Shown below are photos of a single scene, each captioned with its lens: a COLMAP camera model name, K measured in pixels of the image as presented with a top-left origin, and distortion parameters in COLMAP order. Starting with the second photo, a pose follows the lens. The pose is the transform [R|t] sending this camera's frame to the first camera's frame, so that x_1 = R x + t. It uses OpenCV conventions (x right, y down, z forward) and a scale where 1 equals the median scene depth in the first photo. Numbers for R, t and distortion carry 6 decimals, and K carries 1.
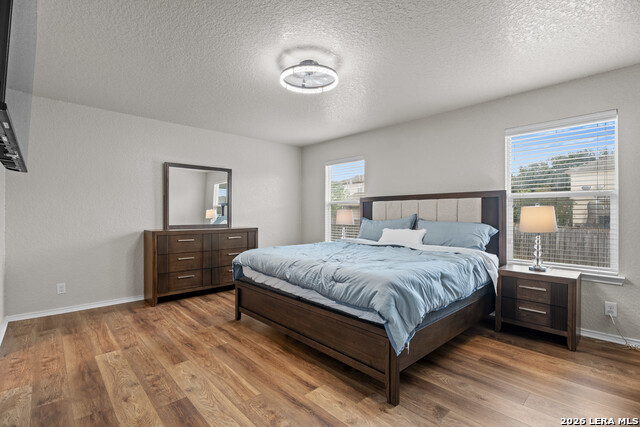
lens RADIAL K [[291.7, 0, 318.5], [0, 291.7, 215.4], [0, 0, 1]] dist [0.000941, 0.000198]
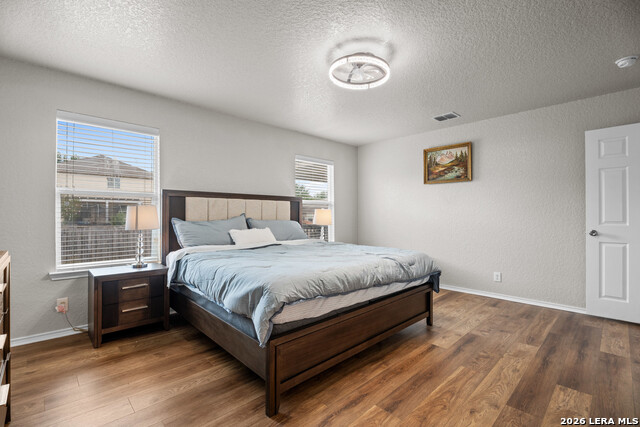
lens RADIAL K [[291.7, 0, 318.6], [0, 291.7, 213.1], [0, 0, 1]] dist [0.000941, 0.000198]
pose [[-0.010896, 0.006001, 0.999923, -1.016987], [0.001734, 0.999981, -0.005982, 0.001086], [-0.999939, 0.001669, -0.010906, 1.175623]]
